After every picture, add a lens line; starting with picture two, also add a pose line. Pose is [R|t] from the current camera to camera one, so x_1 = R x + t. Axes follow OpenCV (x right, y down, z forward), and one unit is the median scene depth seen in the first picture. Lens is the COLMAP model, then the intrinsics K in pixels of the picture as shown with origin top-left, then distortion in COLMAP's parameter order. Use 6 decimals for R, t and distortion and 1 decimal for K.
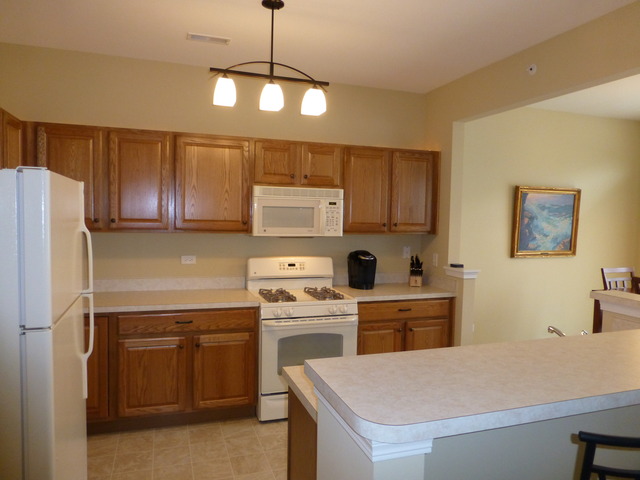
lens RADIAL K [[461.1, 0, 323.1], [0, 461.1, 240.9], [0, 0, 1]] dist [-0.026934, 0.020058]
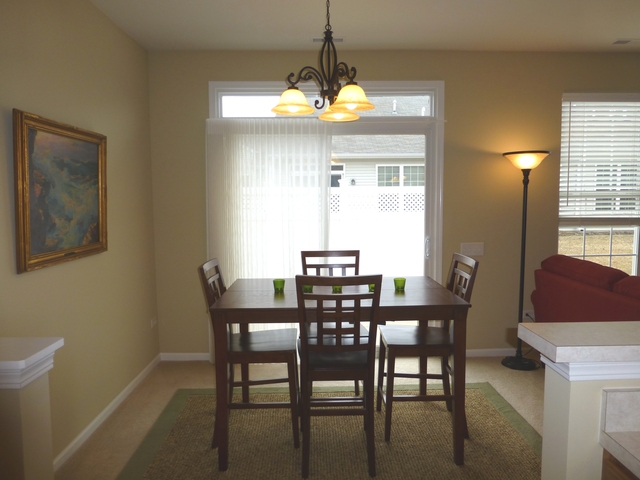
lens RADIAL K [[473.0, 0, 332.5], [0, 473.0, 237.4], [0, 0, 1]] dist [-0.028999, 0.006475]
pose [[0.308058, -0.095187, 0.946594, 0.099958], [0.066929, 0.994685, 0.078241, -0.016378], [-0.949010, 0.039252, 0.312792, 0.729518]]
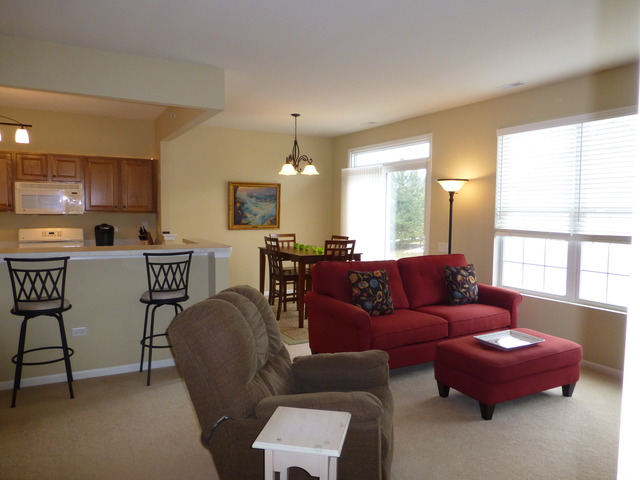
lens RADIAL K [[461.1, 0, 318.4], [0, 461.1, 245.2], [0, 0, 1]] dist [-0.026934, 0.020058]
pose [[0.985563, -0.018246, 0.168323, 0.572426], [0.014001, 0.999554, 0.026370, 0.066327], [-0.168730, -0.023633, 0.985379, -0.684396]]
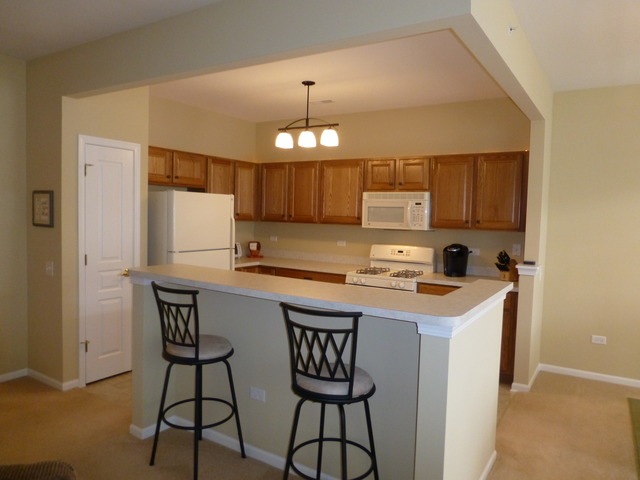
lens RADIAL K [[461.1, 0, 324.3], [0, 461.1, 242.0], [0, 0, 1]] dist [-0.026934, 0.020058]
pose [[0.625761, 0.042352, -0.778864, 0.835998], [-0.054431, 0.998462, 0.010561, 0.023335], [0.778114, 0.035785, 0.627103, 0.019118]]
